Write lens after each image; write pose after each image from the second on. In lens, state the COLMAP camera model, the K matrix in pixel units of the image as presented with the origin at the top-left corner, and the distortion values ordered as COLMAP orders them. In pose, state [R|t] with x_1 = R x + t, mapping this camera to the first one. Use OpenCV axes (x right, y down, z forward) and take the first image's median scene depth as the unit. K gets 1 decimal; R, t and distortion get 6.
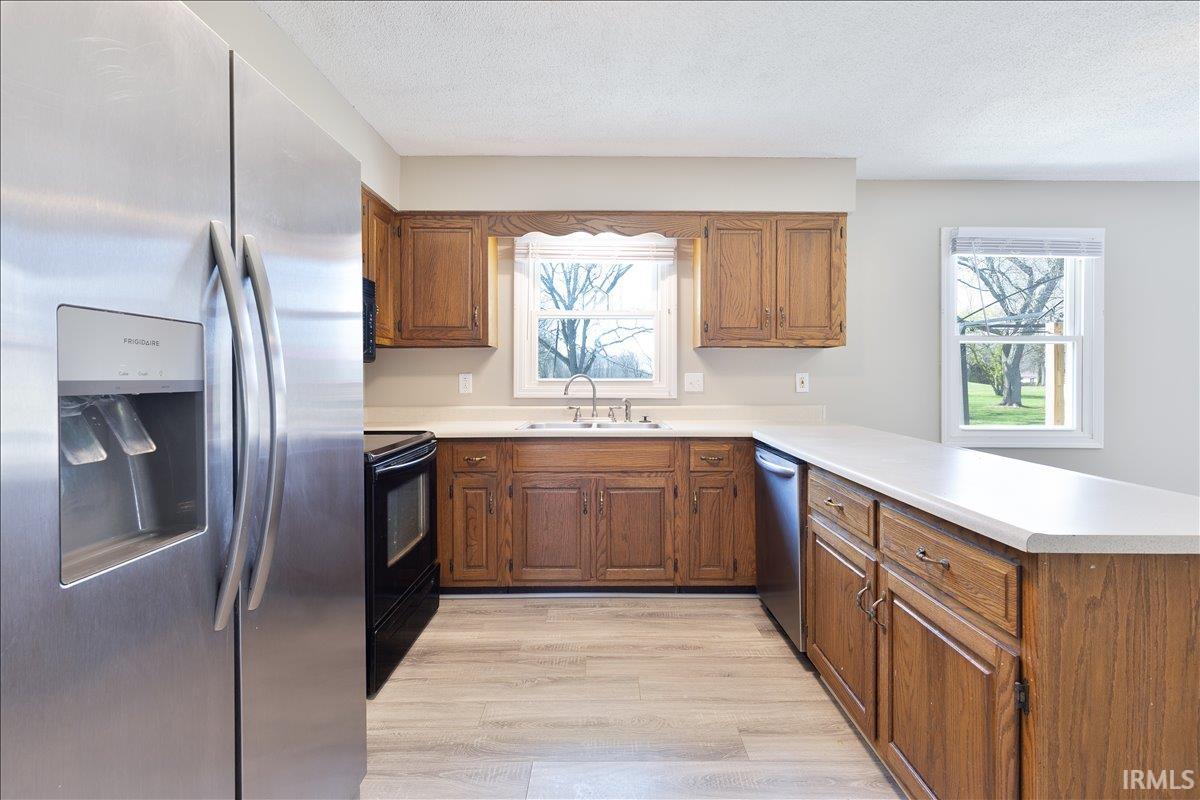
lens RADIAL K [[545.8, 0, 603.2], [0, 545.8, 378.4], [0, 0, 1]] dist [0.000342, -0.000198]
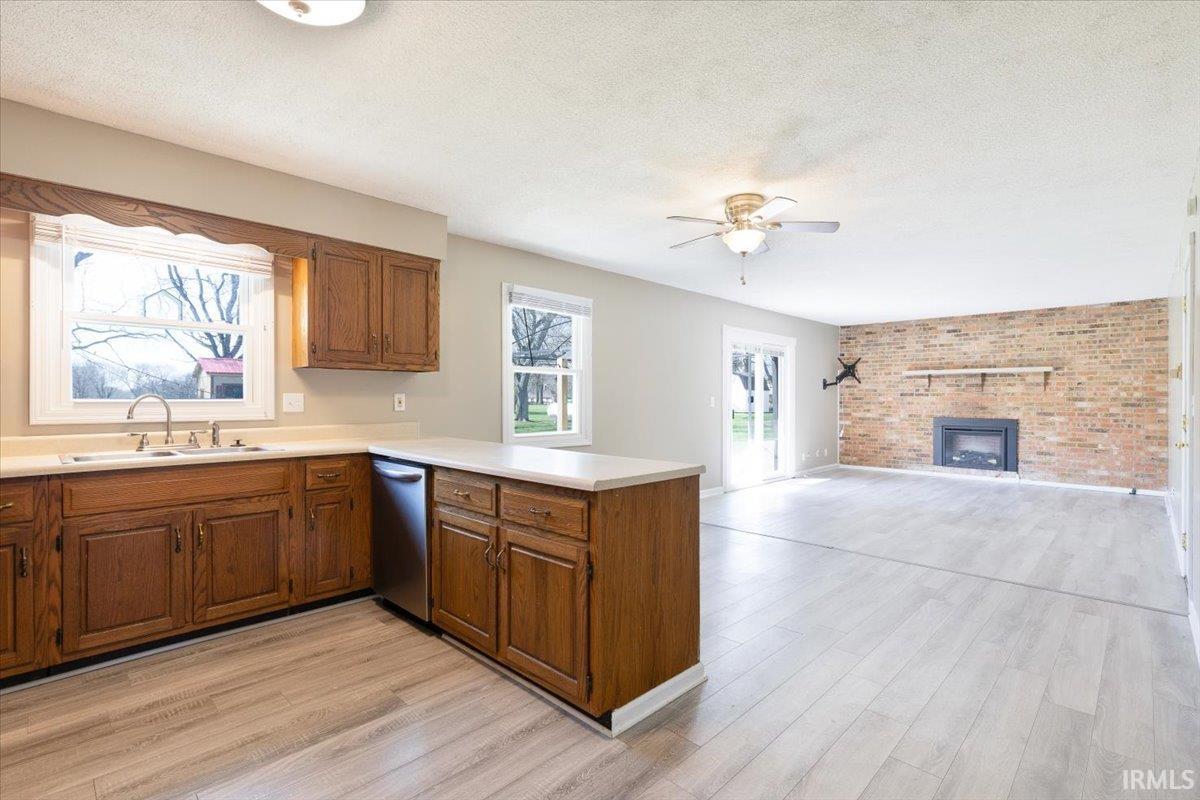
lens RADIAL K [[541.7, 0, 614.1], [0, 541.7, 400.7], [0, 0, 1]] dist [-0.000469, -0.000136]
pose [[0.691511, -0.004051, 0.722354, -0.174580], [0.001836, 0.999991, 0.003850, 0.000854], [-0.722363, -0.001336, 0.691513, -0.112495]]
